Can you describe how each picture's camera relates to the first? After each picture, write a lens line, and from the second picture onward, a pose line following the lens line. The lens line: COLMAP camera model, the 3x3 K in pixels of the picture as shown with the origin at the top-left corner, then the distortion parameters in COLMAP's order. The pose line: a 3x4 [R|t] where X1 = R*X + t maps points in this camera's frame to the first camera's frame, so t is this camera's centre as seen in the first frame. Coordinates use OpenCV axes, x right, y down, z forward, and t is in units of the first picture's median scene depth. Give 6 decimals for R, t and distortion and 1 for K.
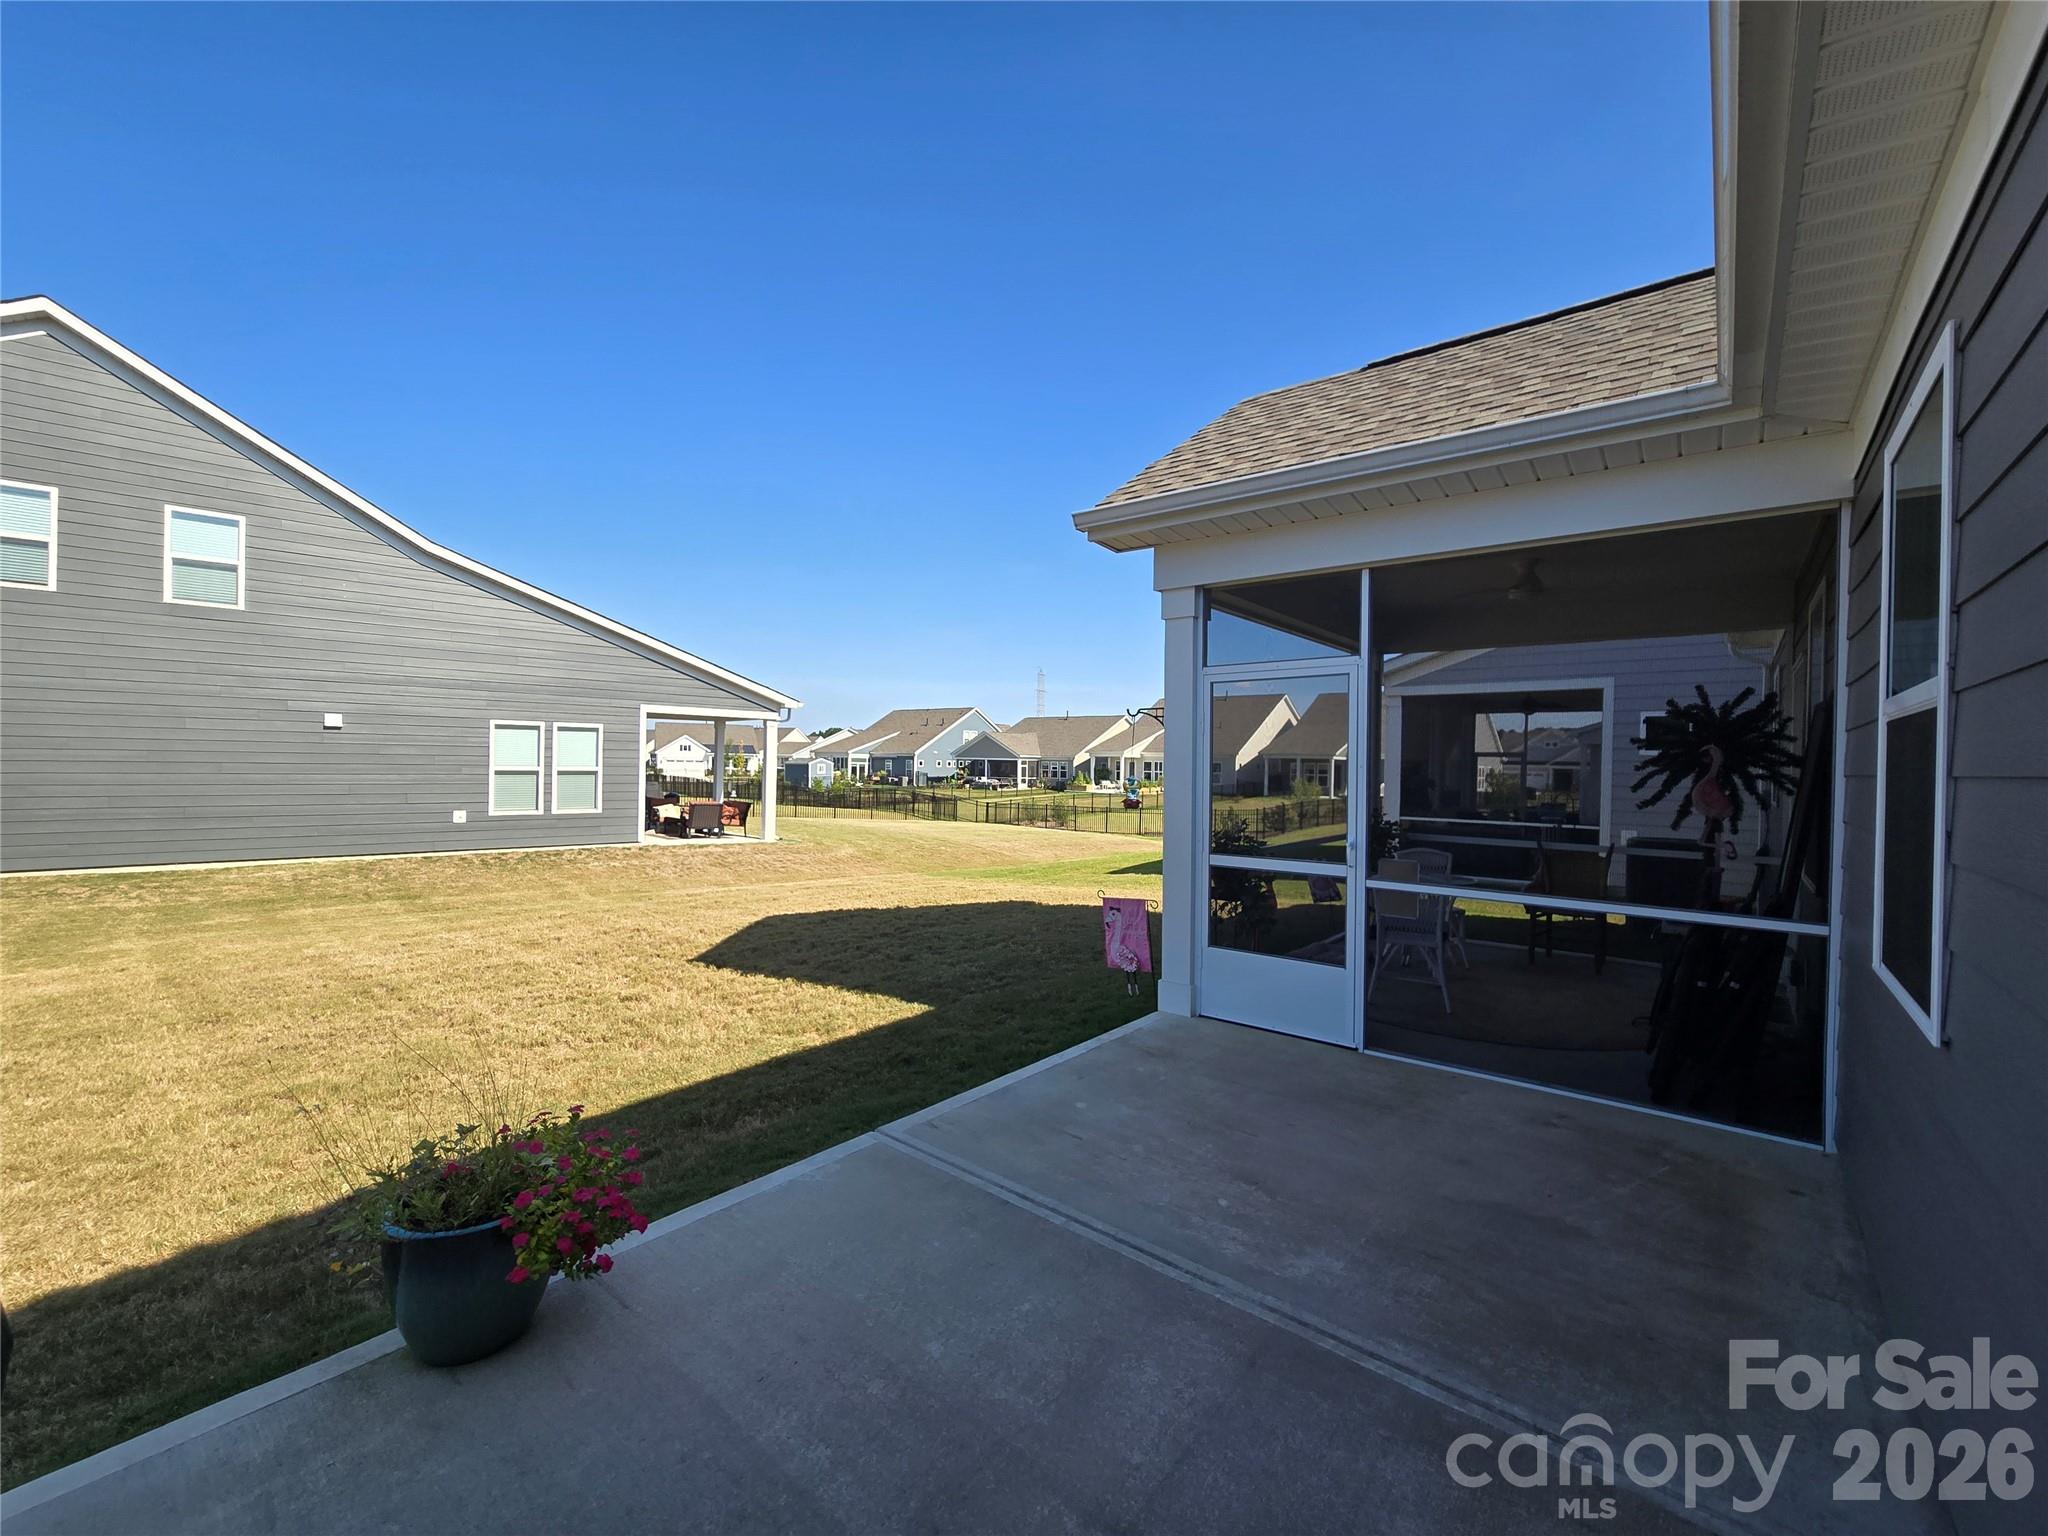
lens RADIAL K [[839.7, 0, 1027.8], [0, 839.7, 767.9], [0, 0, 1]] dist [0.002237, 0.000087]
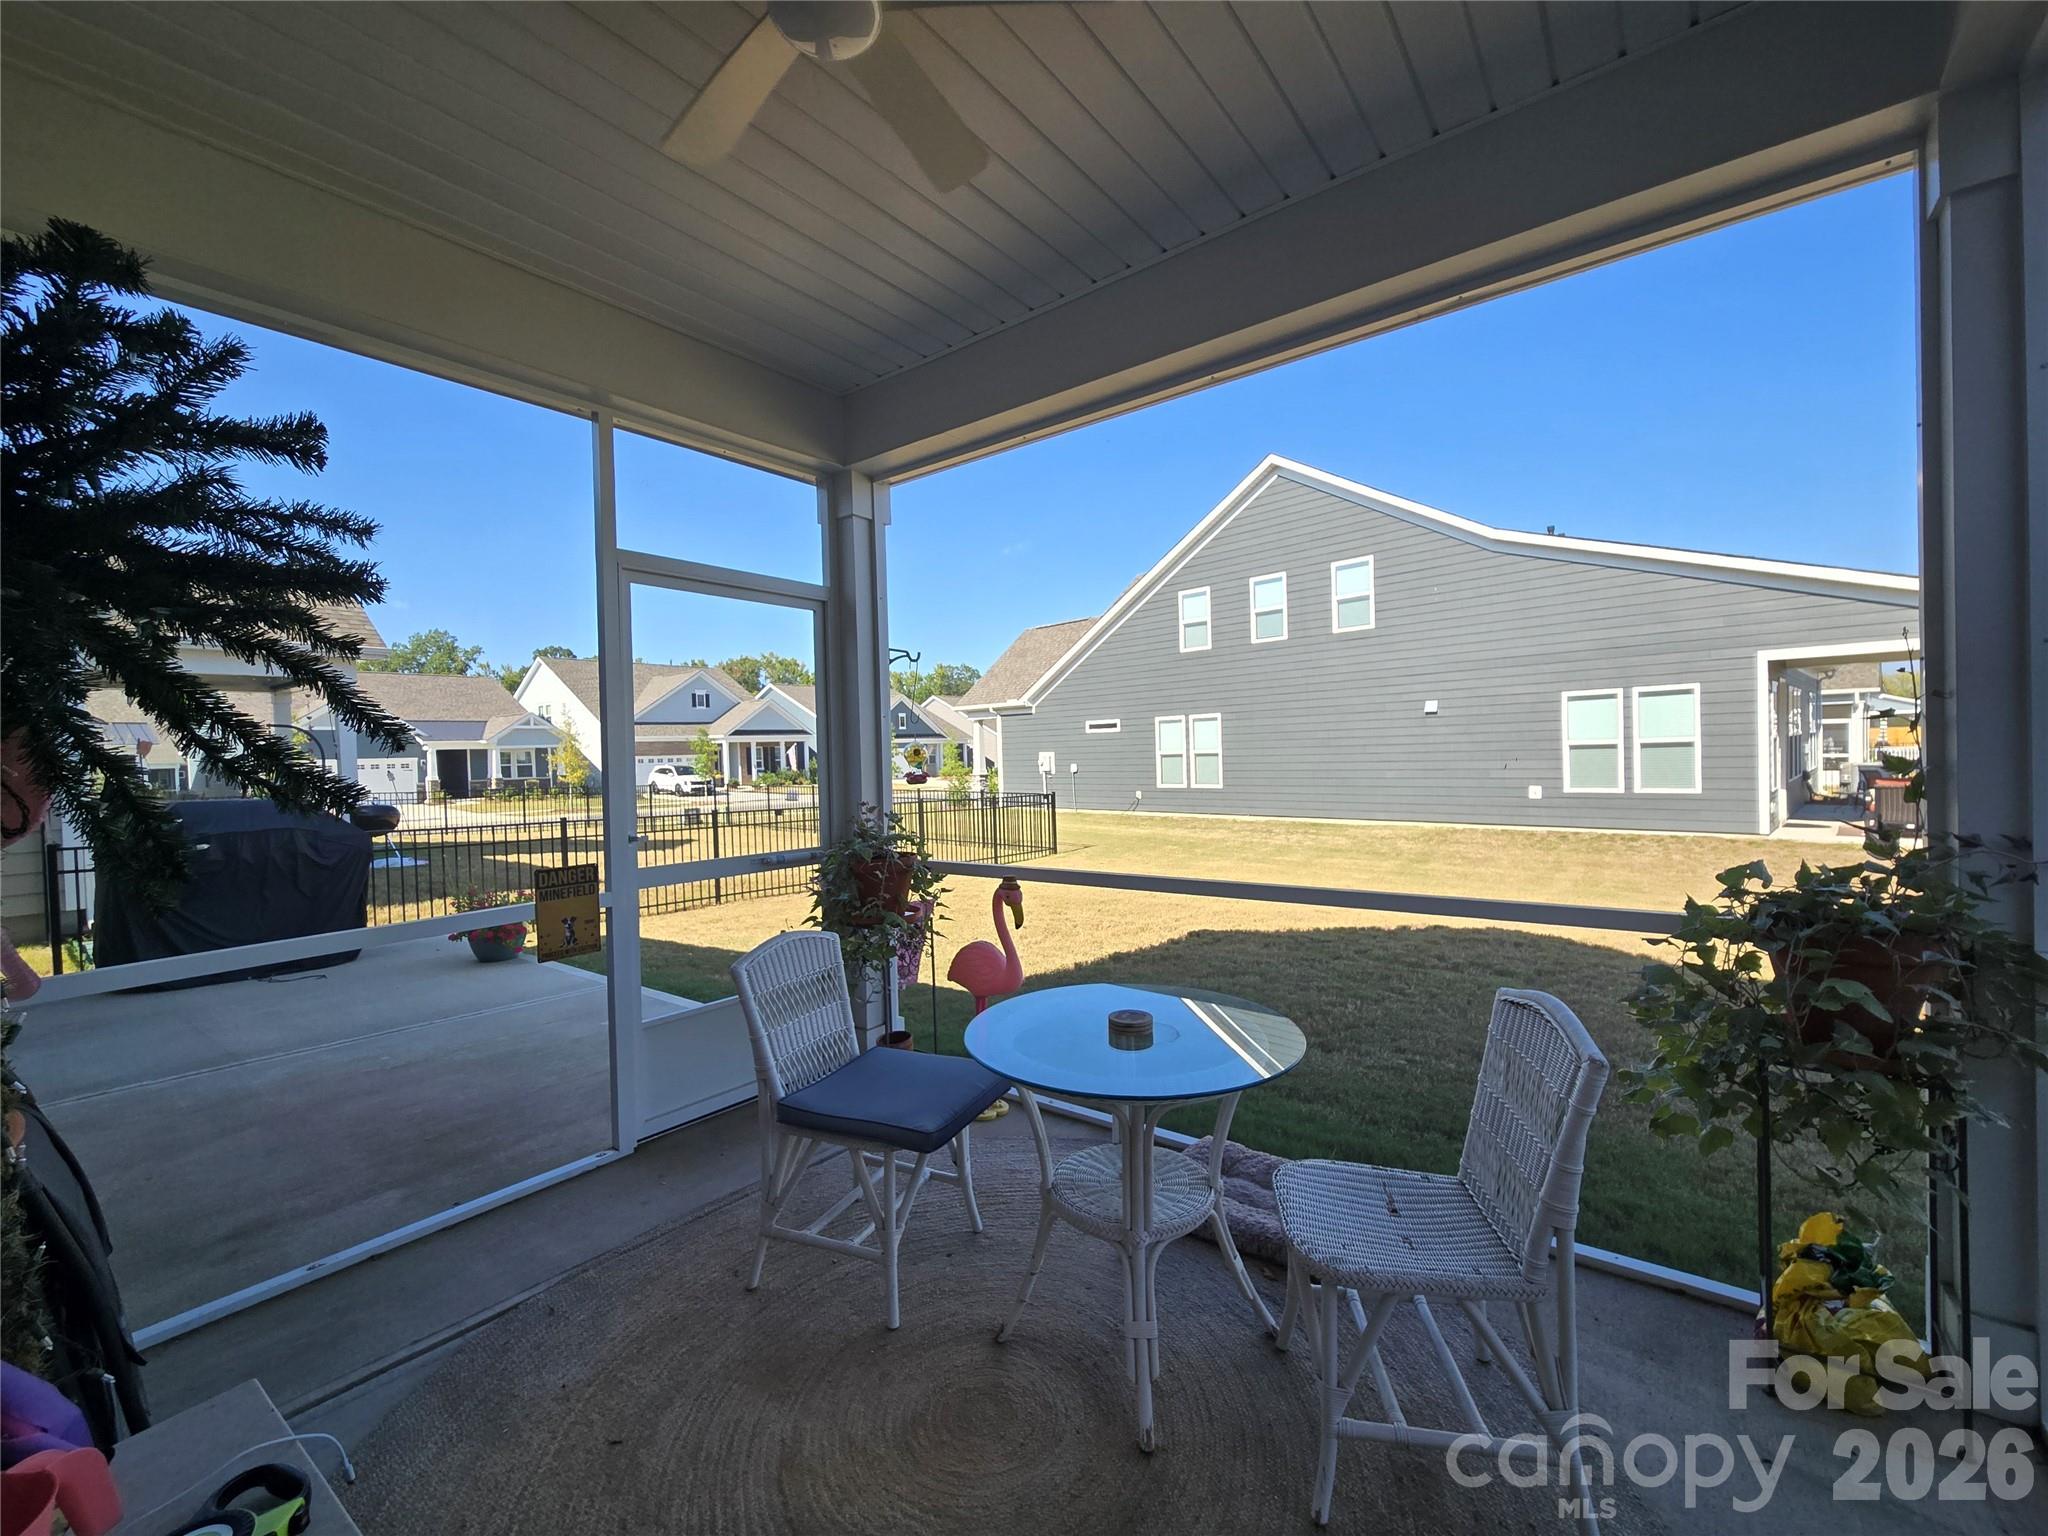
lens RADIAL K [[839.7, 0, 1027.9], [0, 839.7, 769.0], [0, 0, 1]] dist [0.002237, 0.000087]
pose [[0.032365, 0.004605, -0.999465, 0.296303], [0.029911, 0.999537, 0.005574, 0.006441], [0.999028, -0.030075, 0.032212, 0.355097]]
